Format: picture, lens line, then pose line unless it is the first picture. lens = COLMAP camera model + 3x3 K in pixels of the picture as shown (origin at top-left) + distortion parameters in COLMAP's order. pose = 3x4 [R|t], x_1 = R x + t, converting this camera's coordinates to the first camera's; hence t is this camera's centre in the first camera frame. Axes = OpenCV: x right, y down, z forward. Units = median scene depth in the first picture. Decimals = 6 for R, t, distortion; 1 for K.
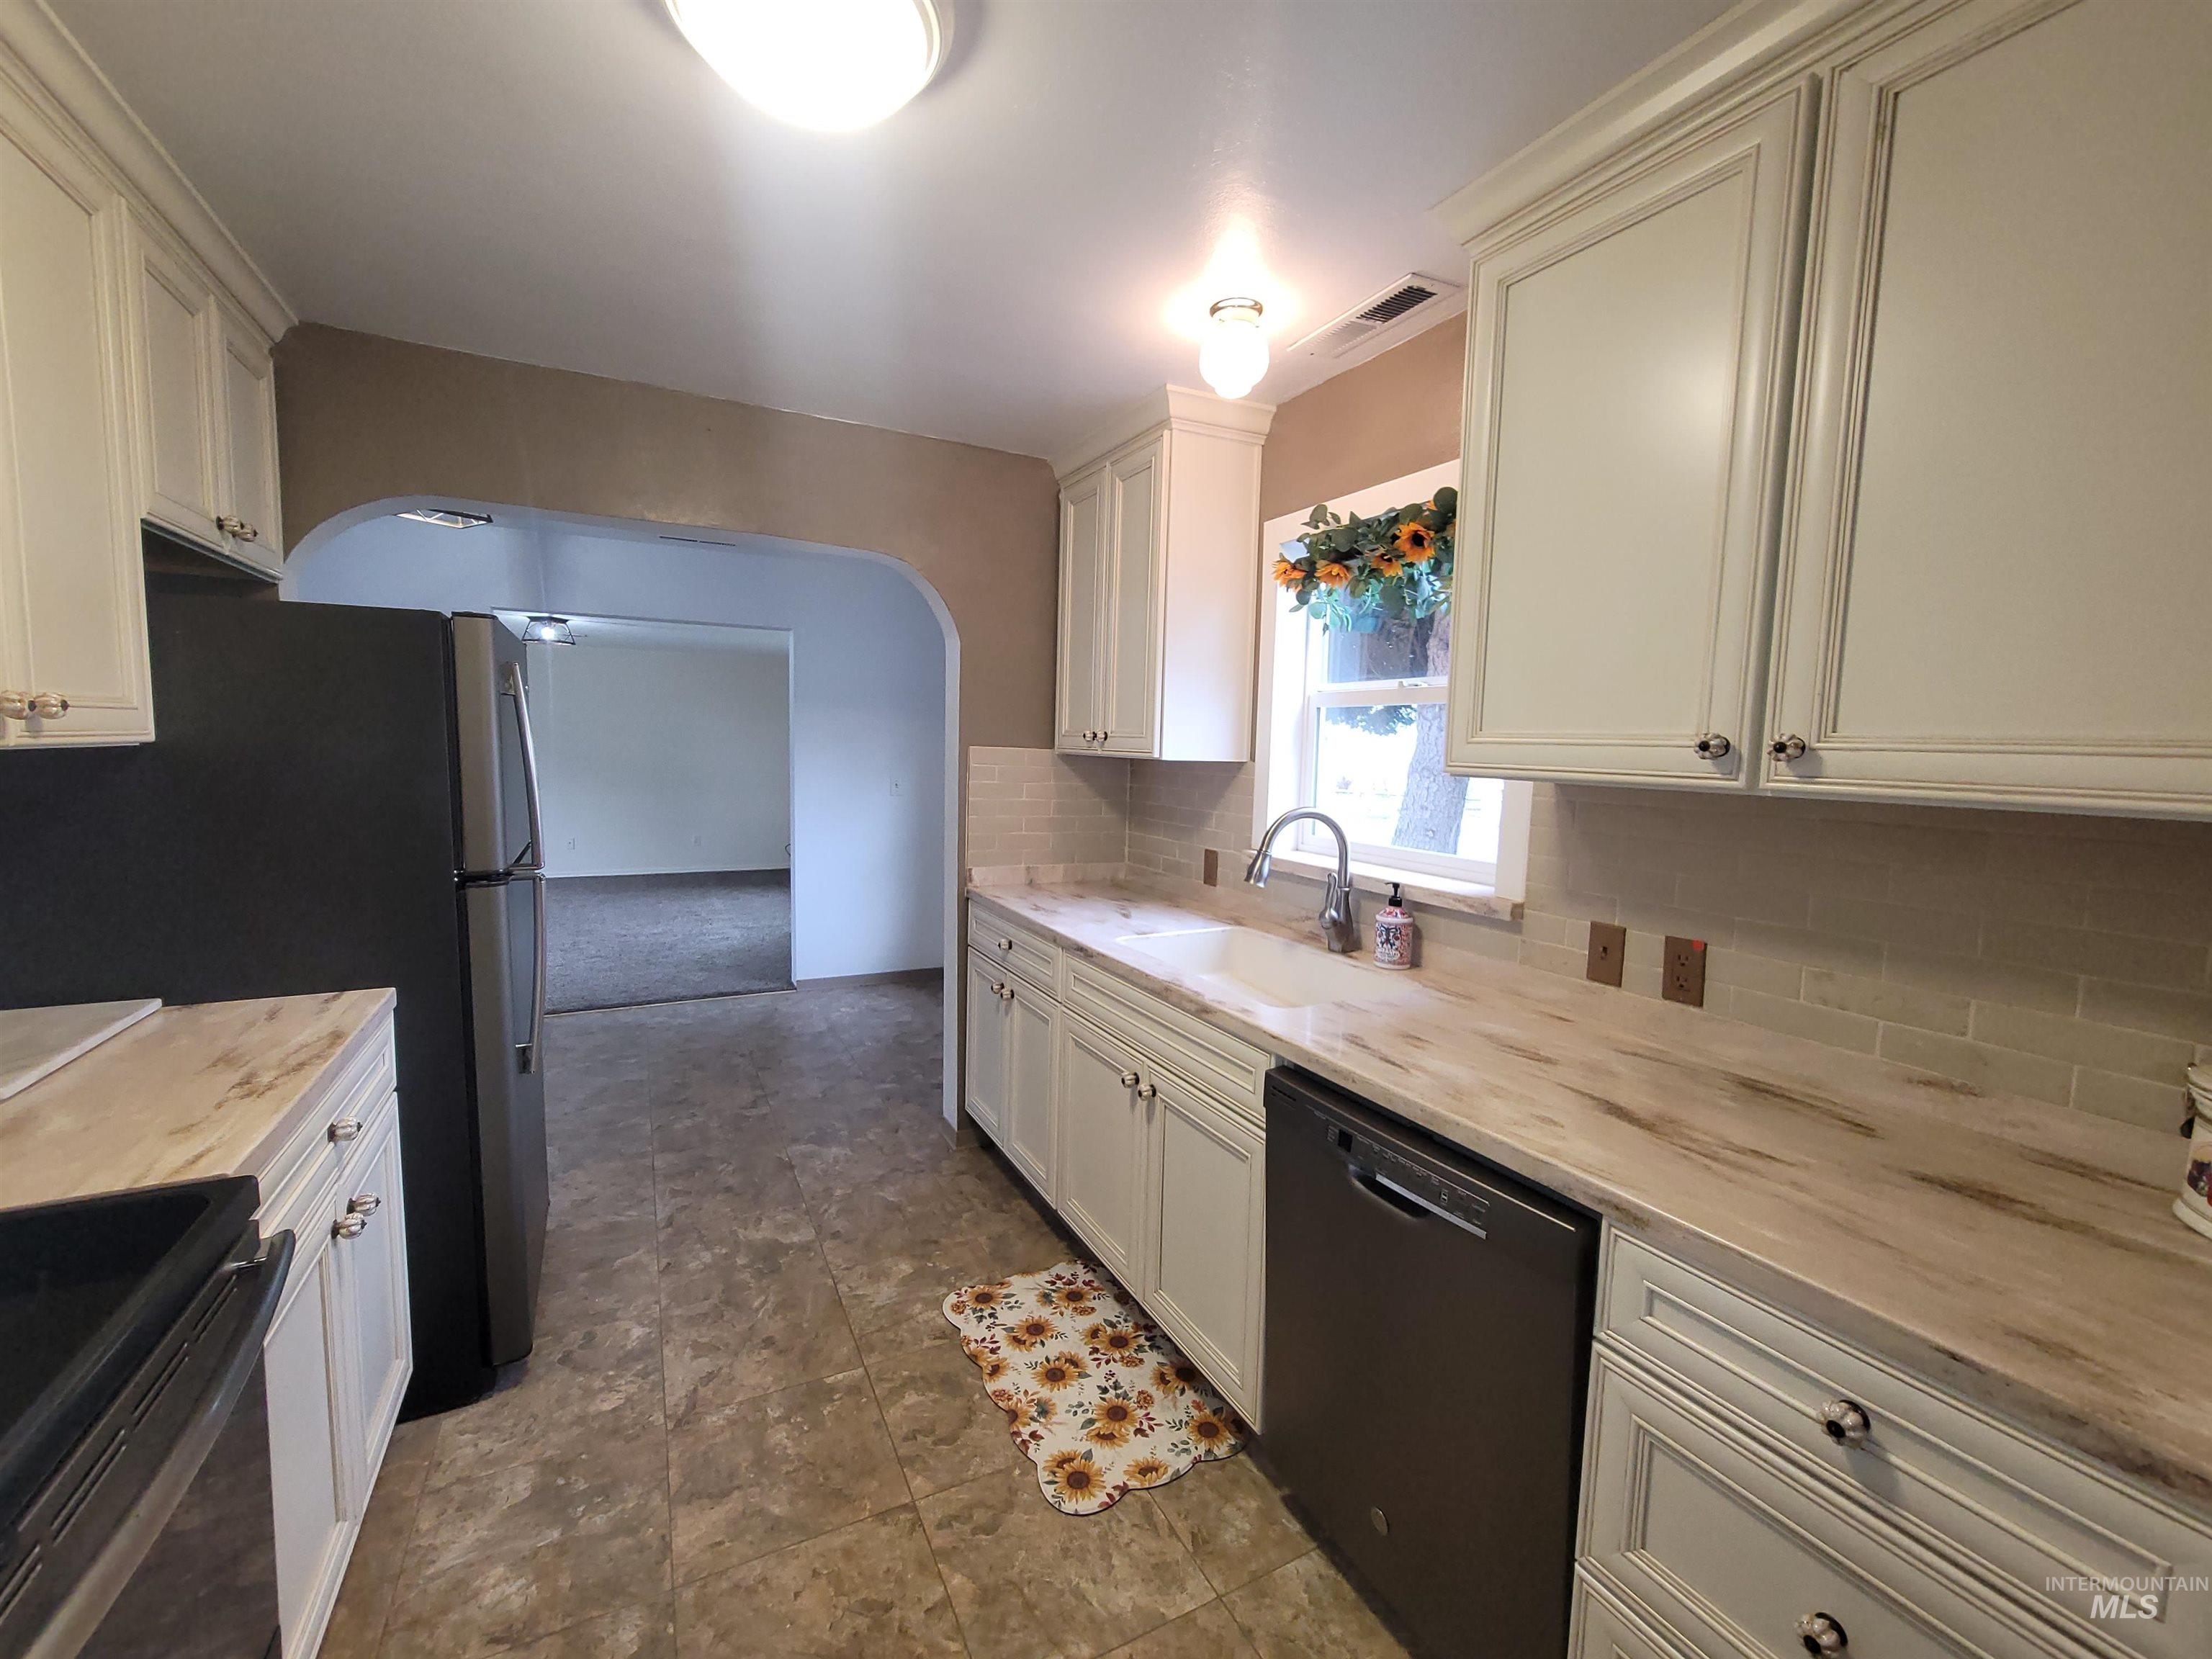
lens RADIAL K [[905.8, 0, 1102.1], [0, 905.8, 824.1], [0, 0, 1]] dist [-0.006019, 0.001832]
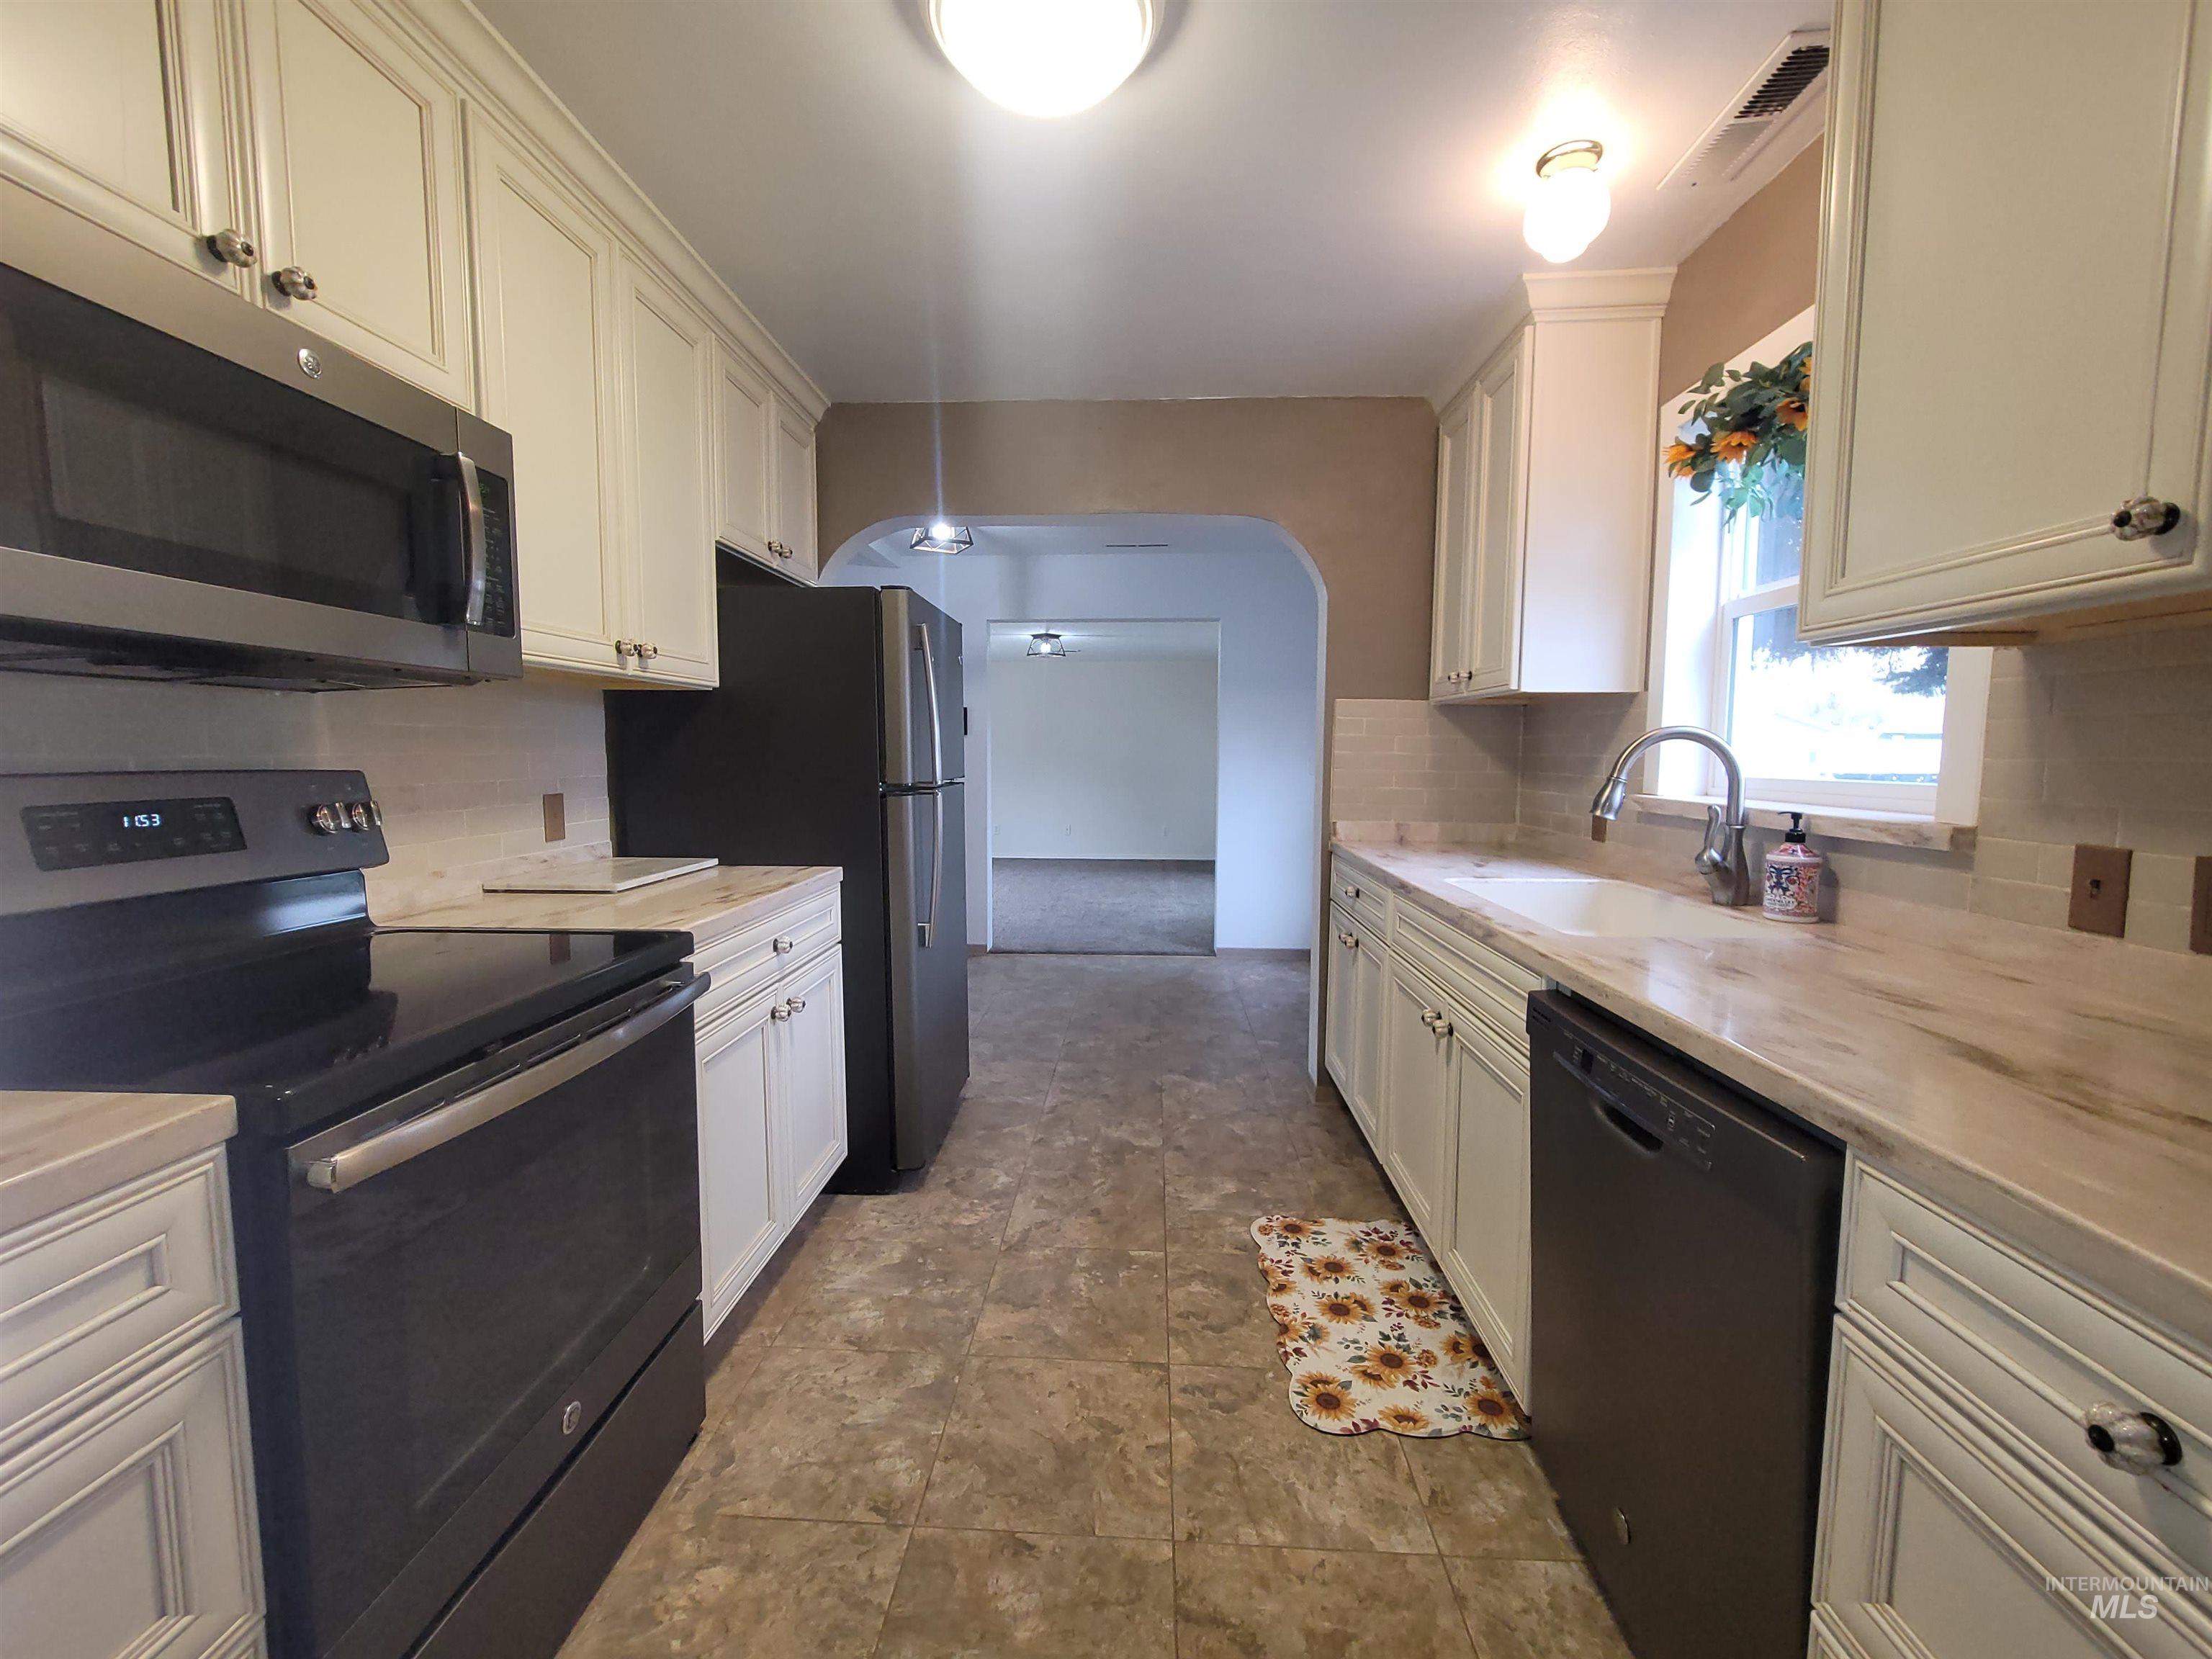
lens RADIAL K [[905.8, 0, 1100.6], [0, 905.8, 823.2], [0, 0, 1]] dist [-0.006019, 0.001832]
pose [[0.861168, 0.019391, -0.507951, 0.204435], [-0.028263, 0.999553, -0.009759, 0.098981], [0.507535, 0.022760, 0.861331, 0.017941]]
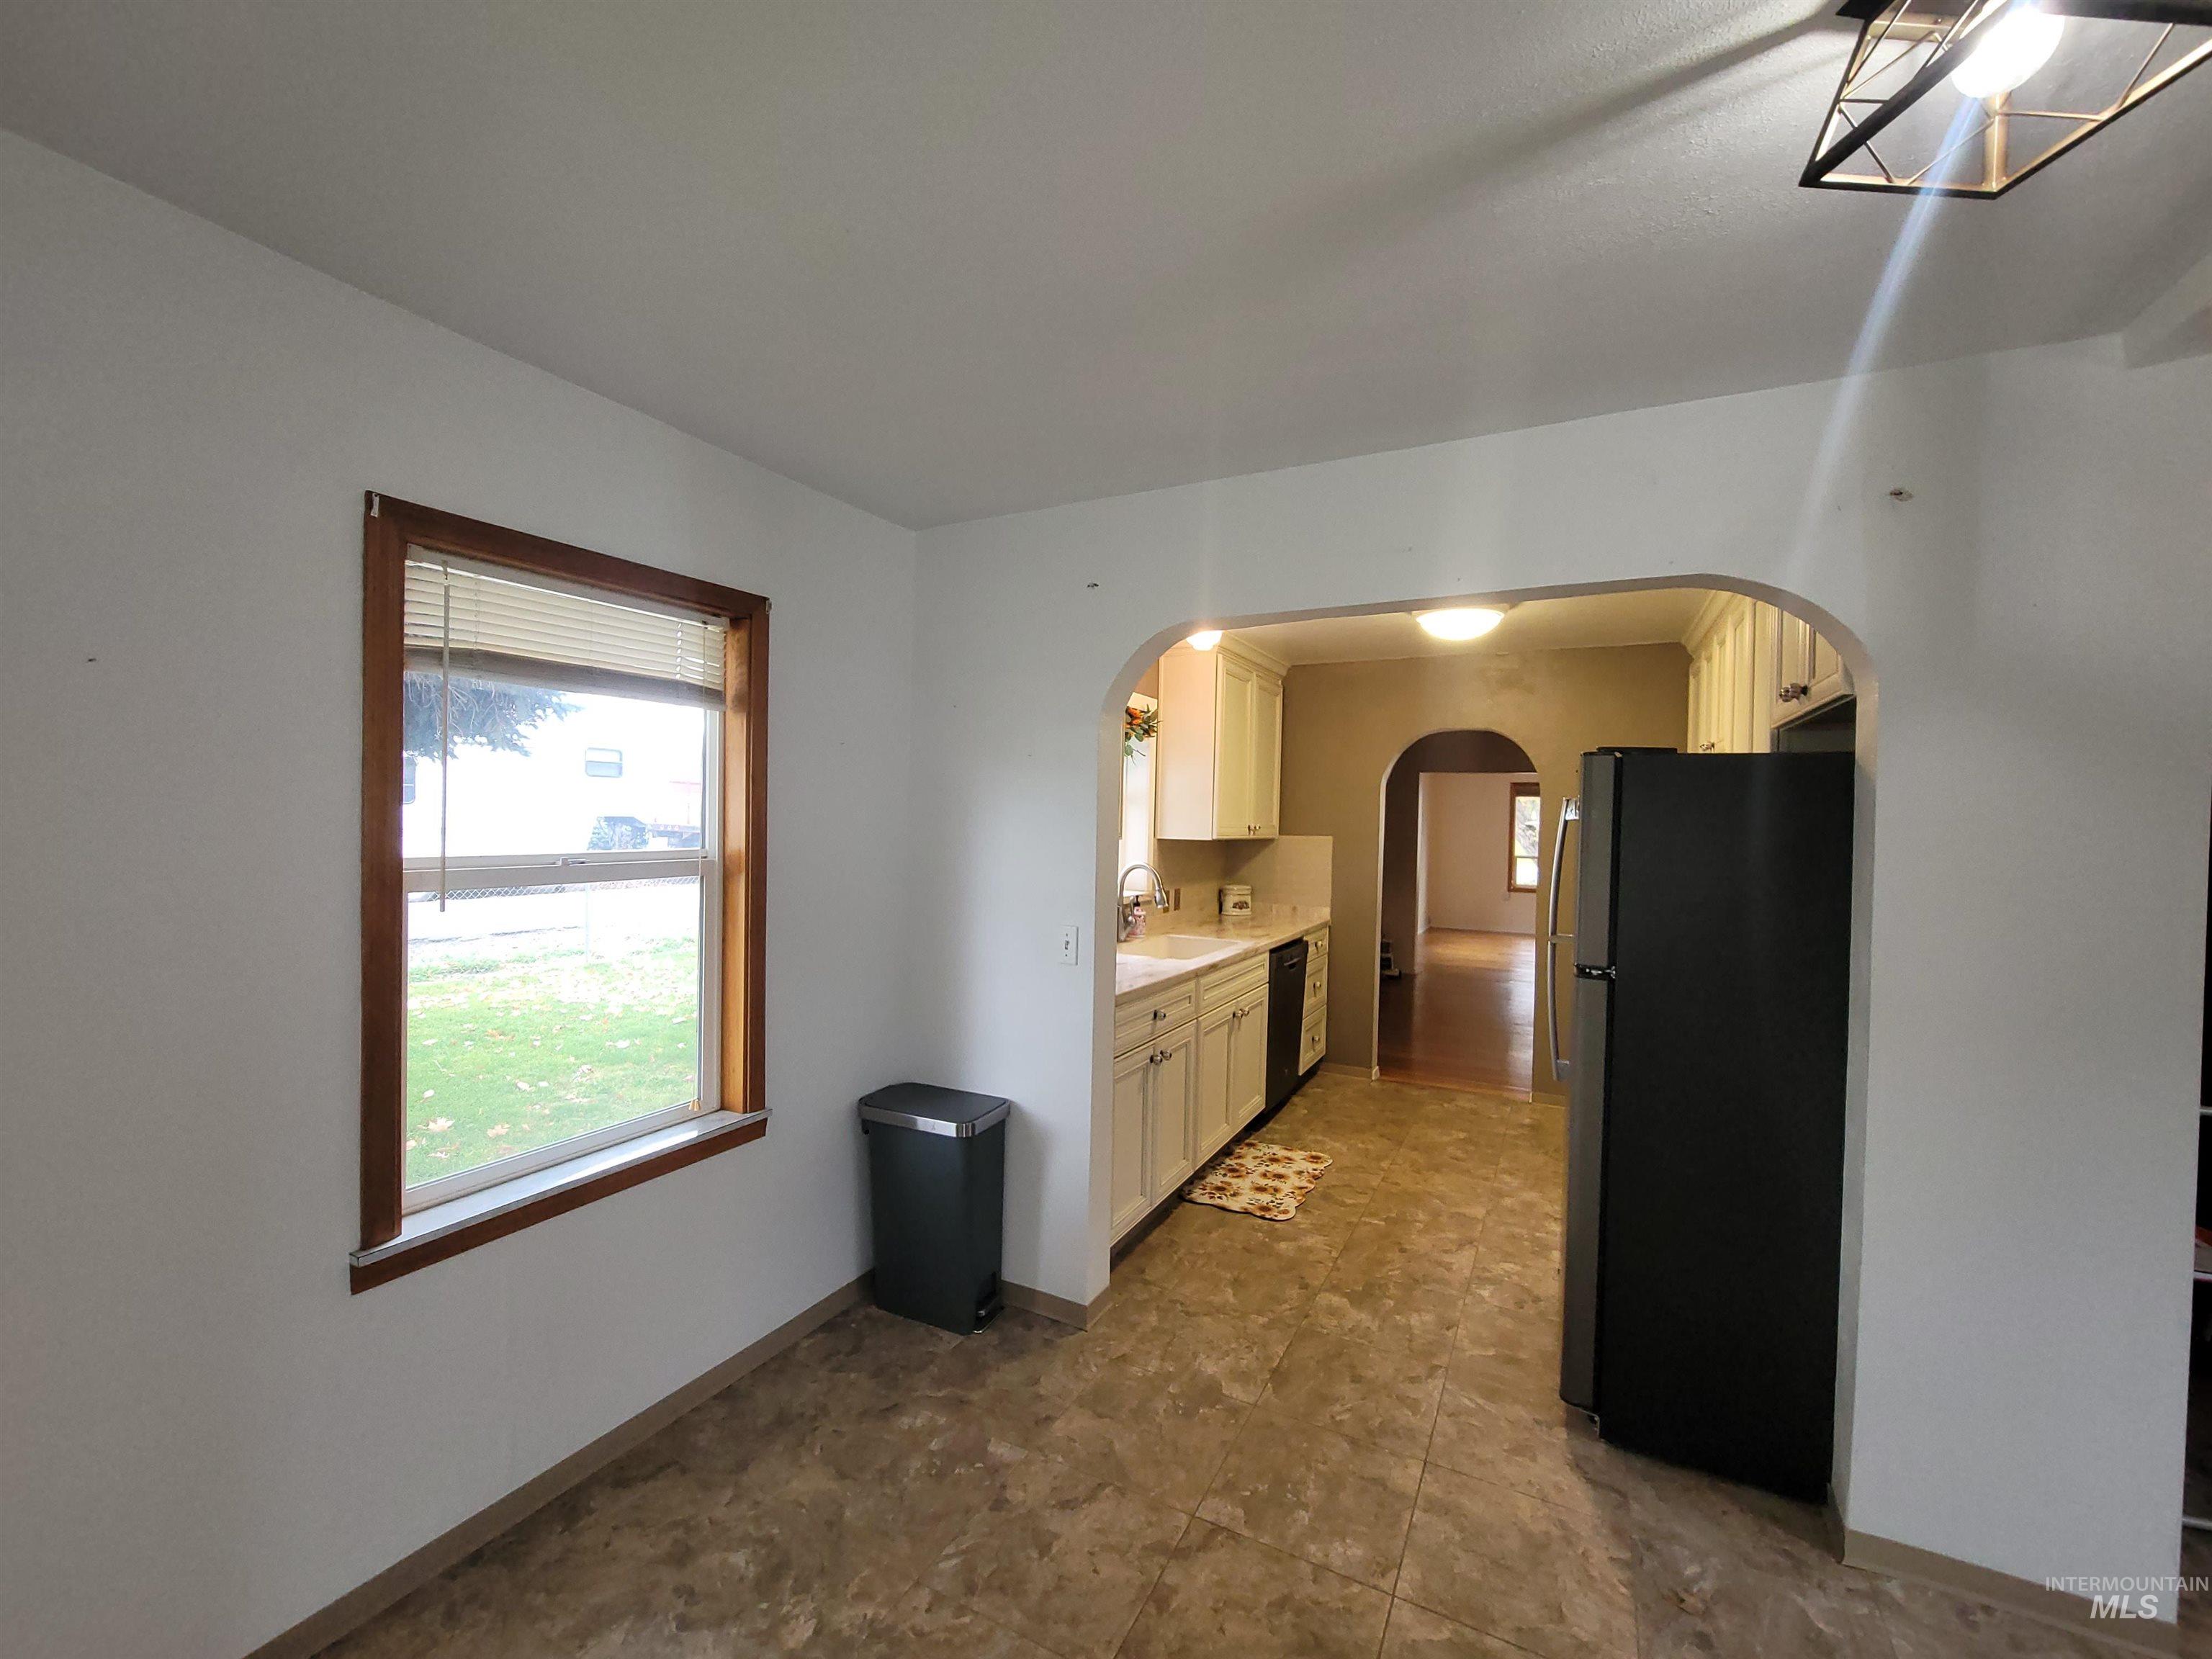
lens RADIAL K [[905.8, 0, 1100.9], [0, 905.8, 826.8], [0, 0, 1]] dist [-0.006019, 0.001832]
pose [[-0.570919, -0.044800, 0.819783, -1.276172], [0.037738, 0.996023, 0.080713, -0.250437], [-0.820139, 0.077017, -0.566957, 2.207649]]
